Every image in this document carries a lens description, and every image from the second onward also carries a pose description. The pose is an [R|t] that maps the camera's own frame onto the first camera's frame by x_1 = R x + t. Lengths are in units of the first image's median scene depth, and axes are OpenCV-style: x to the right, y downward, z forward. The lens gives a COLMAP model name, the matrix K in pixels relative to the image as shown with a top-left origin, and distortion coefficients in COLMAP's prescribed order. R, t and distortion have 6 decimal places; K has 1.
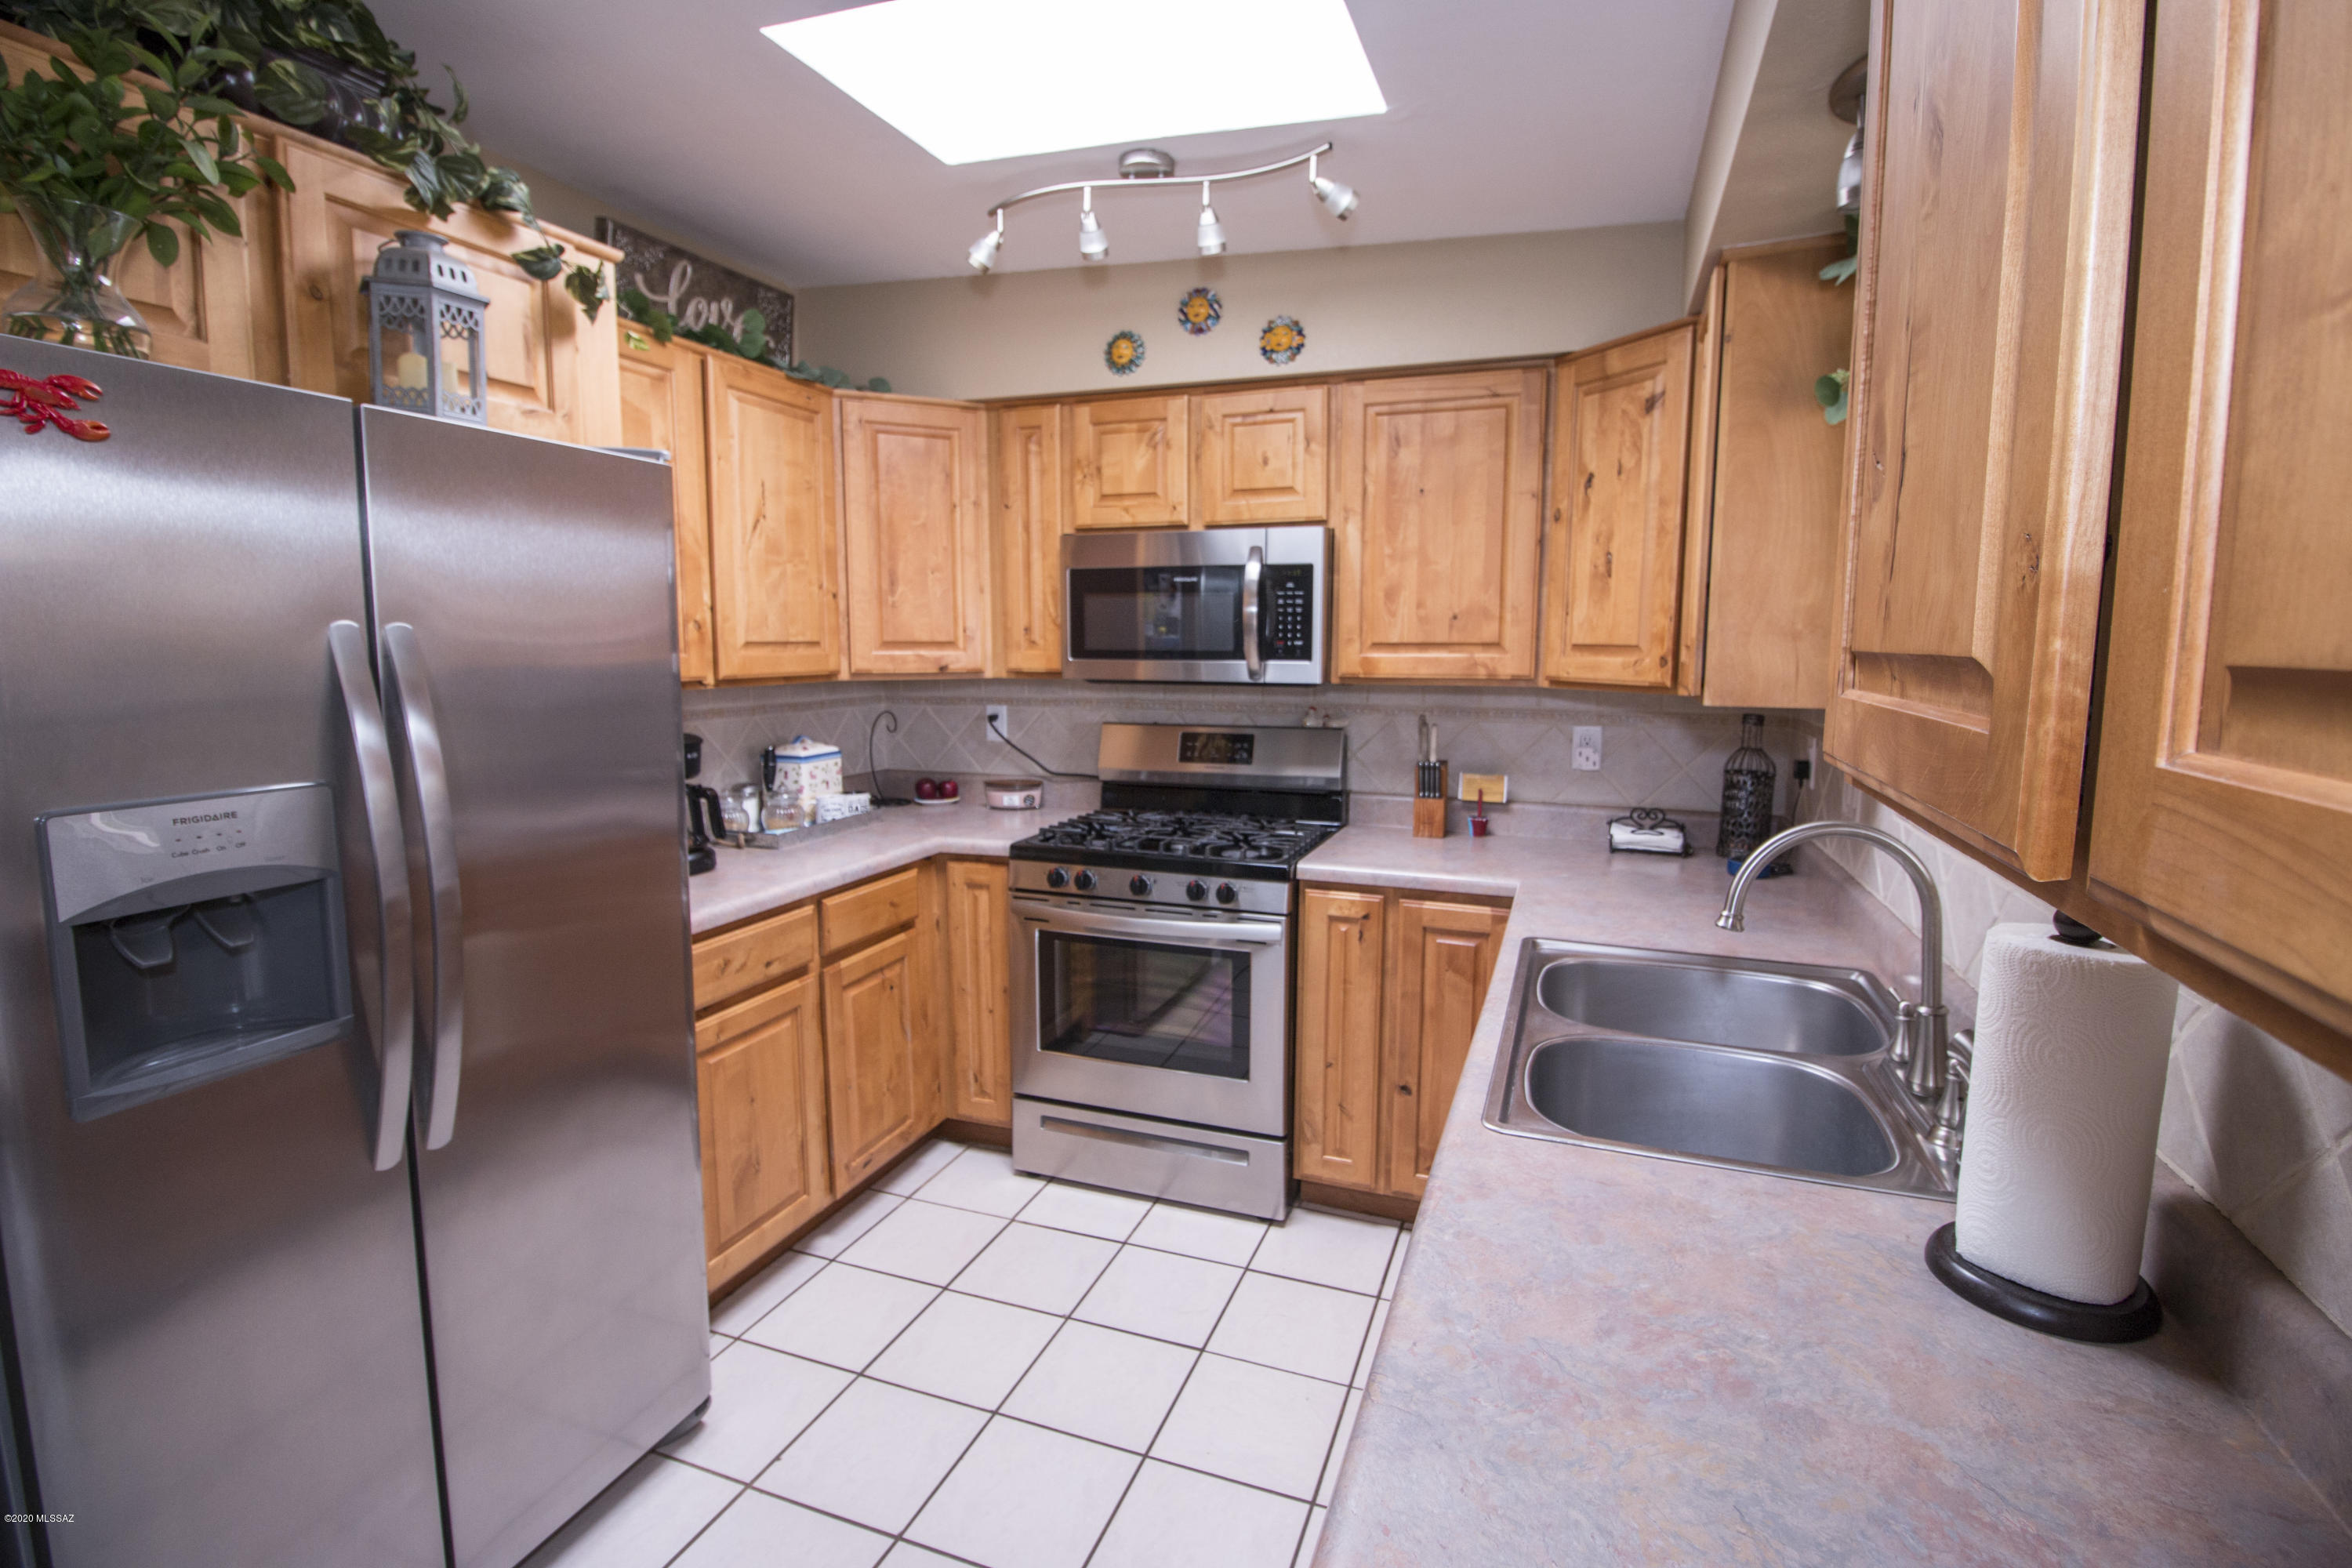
lens RADIAL K [[1086.3, 0, 1179.8], [0, 1086.3, 770.8], [0, 0, 1]] dist [-0.011672, -0.004510]
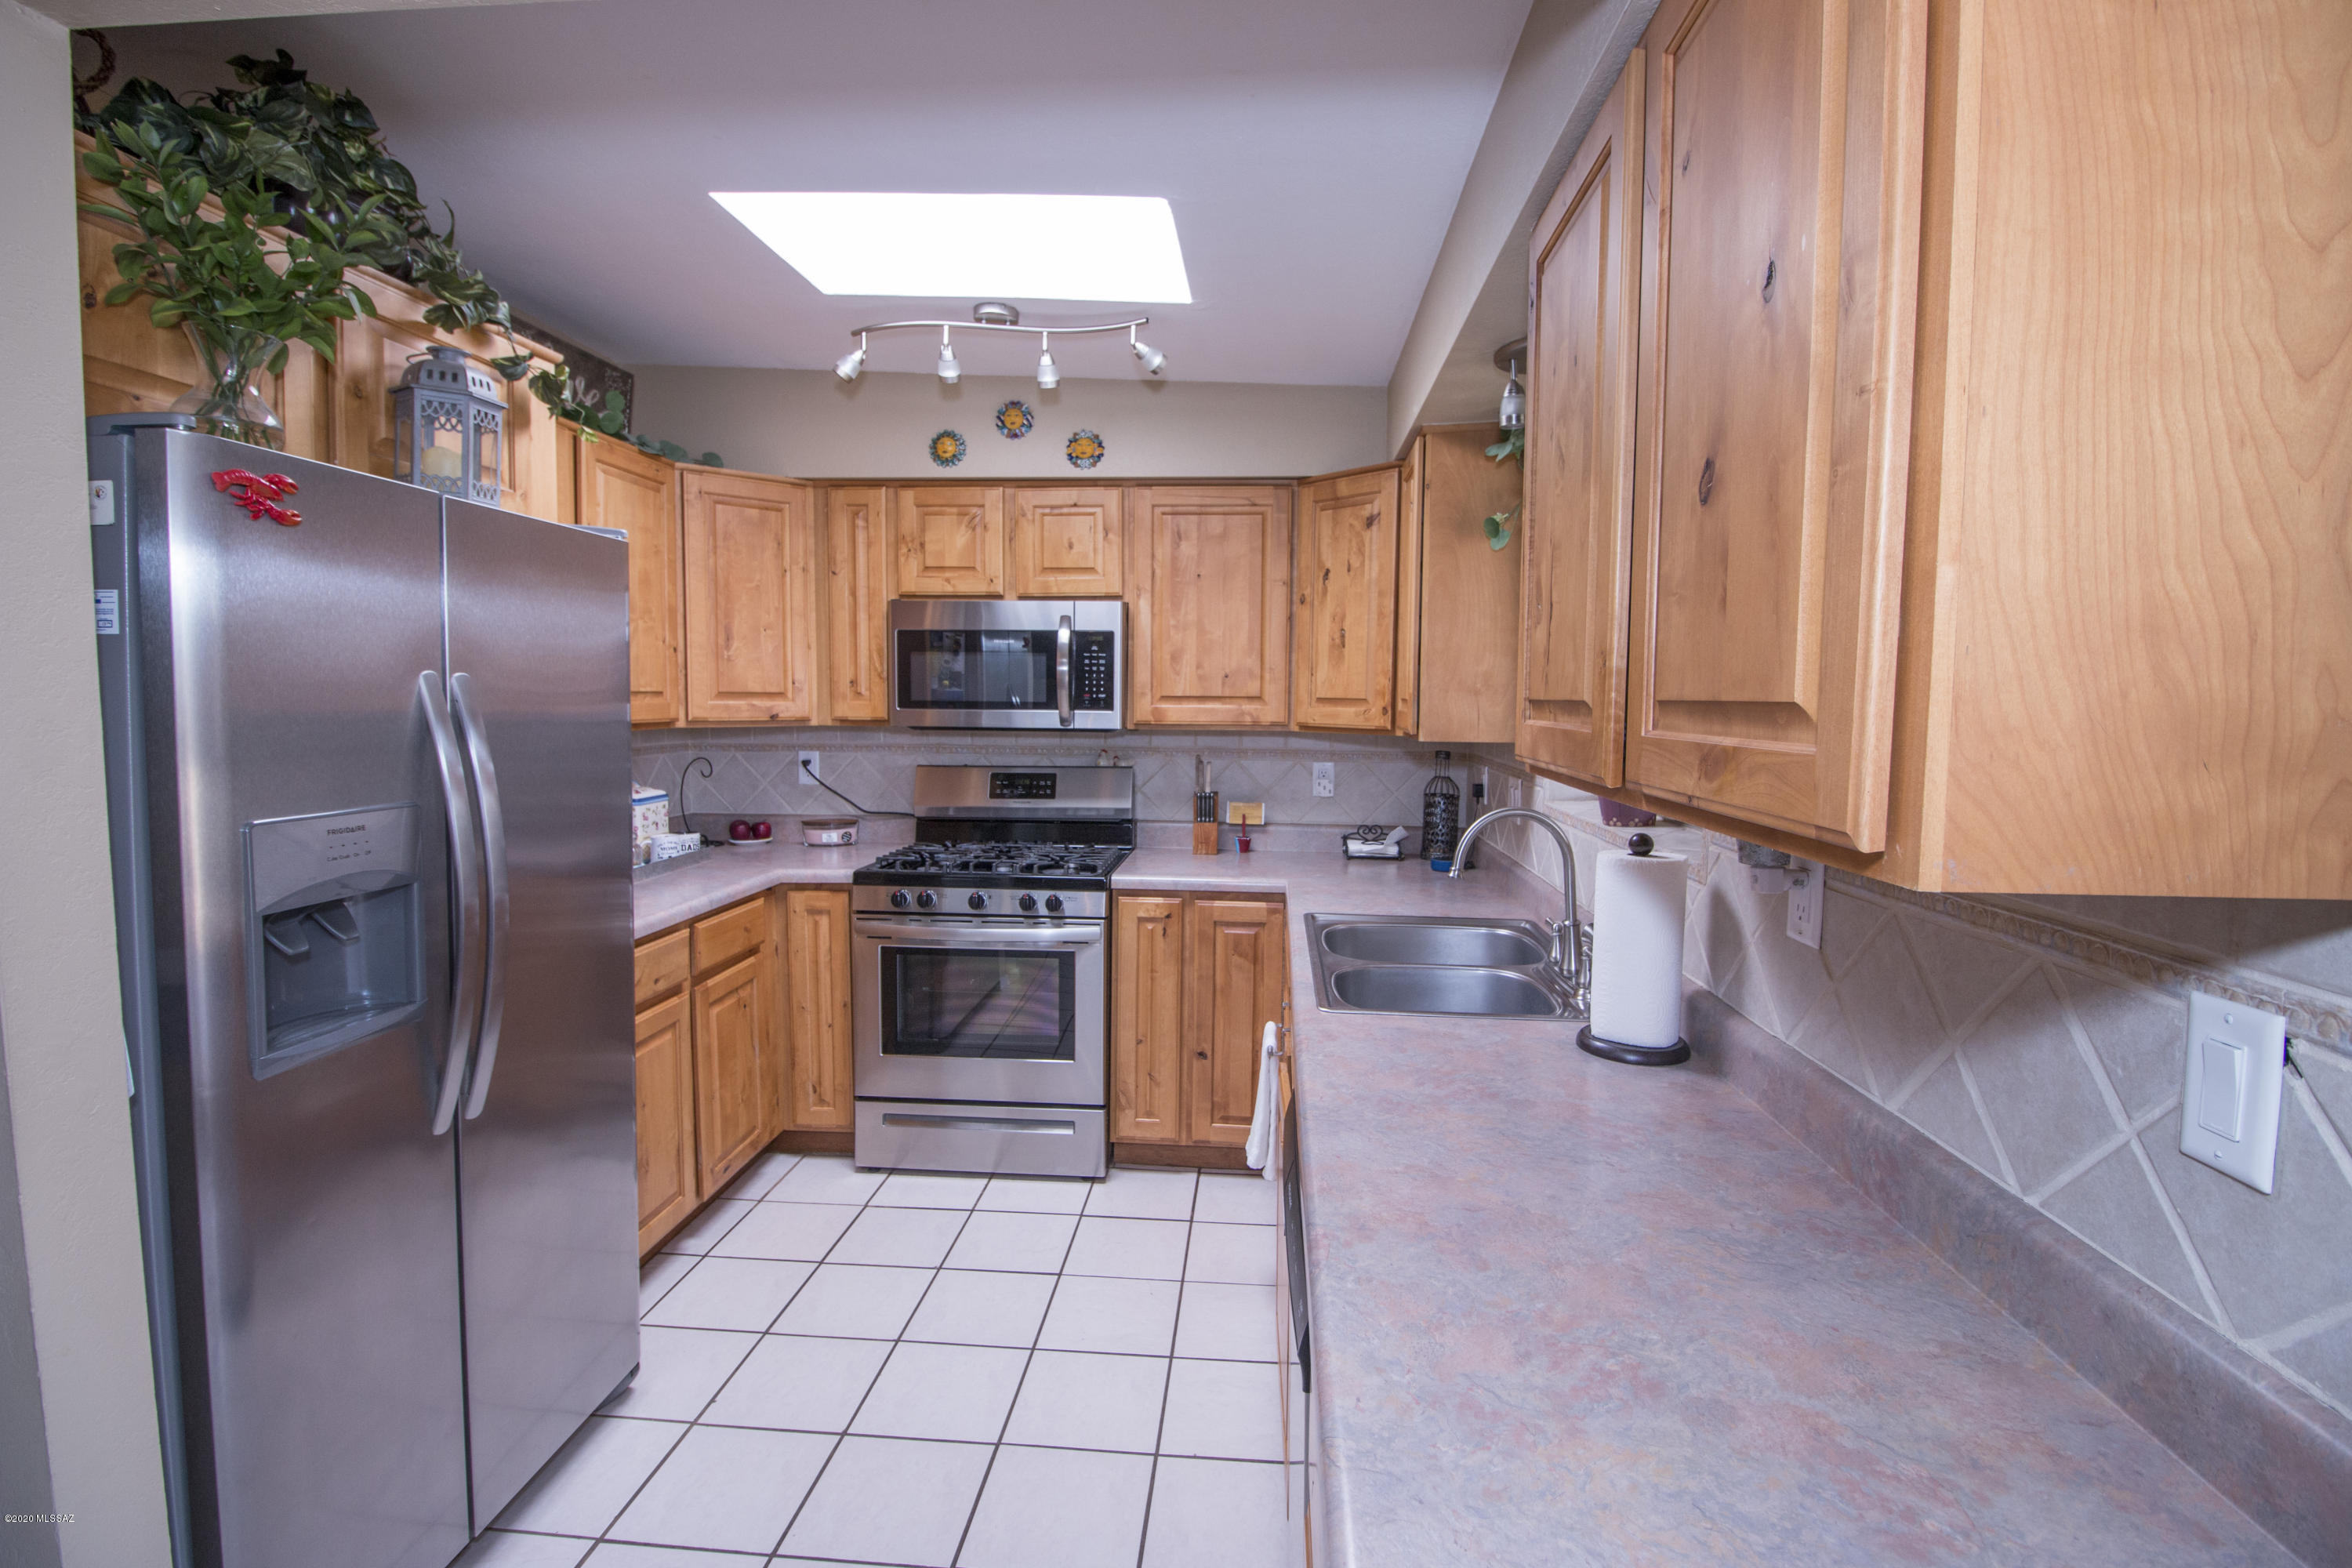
lens RADIAL K [[1086.3, 0, 1181.8], [0, 1086.3, 770.9], [0, 0, 1]] dist [-0.011672, -0.004510]
pose [[0.961989, -0.012420, 0.272804, -0.147938], [0.025996, 0.998594, -0.046208, 0.026405], [-0.271847, 0.051544, 0.960959, -0.200951]]
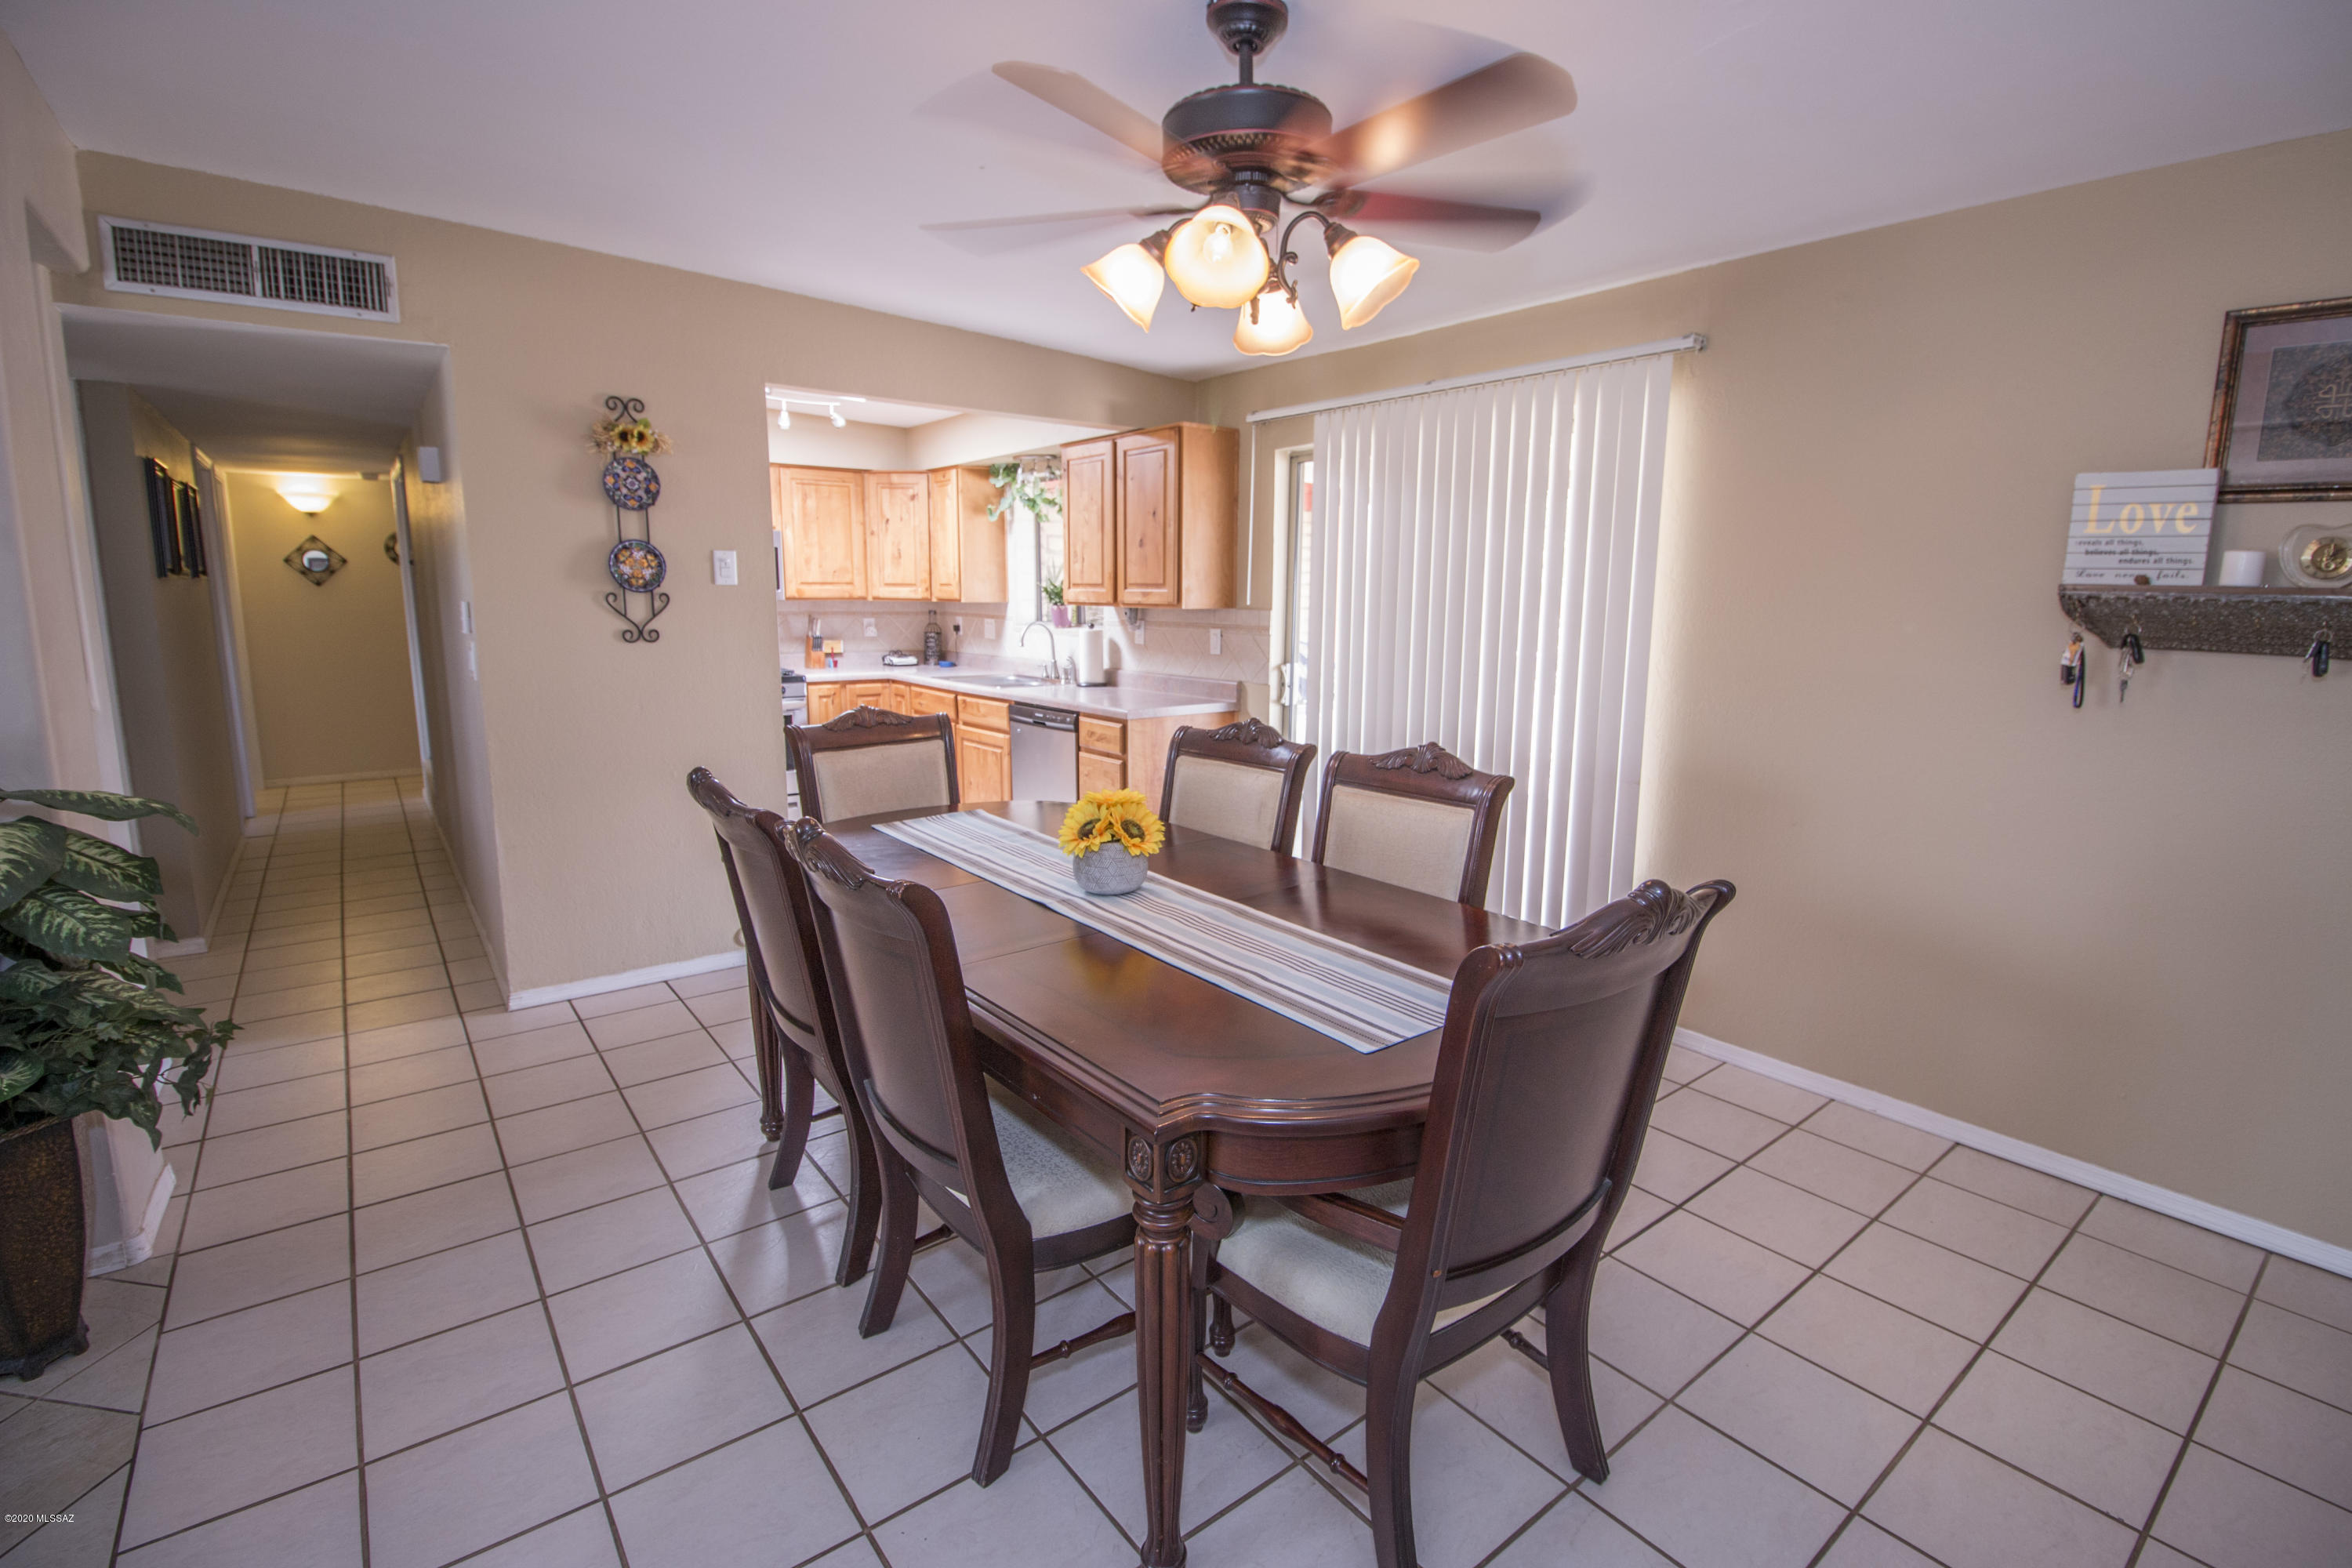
lens RADIAL K [[1086.3, 0, 1184.2], [0, 1086.3, 778.4], [0, 0, 1]] dist [-0.011672, -0.004510]
pose [[0.525859, -0.142138, 0.838612, -1.489348], [0.095613, 0.989568, 0.107768, 0.133512], [-0.845181, 0.023512, 0.533963, -0.976773]]
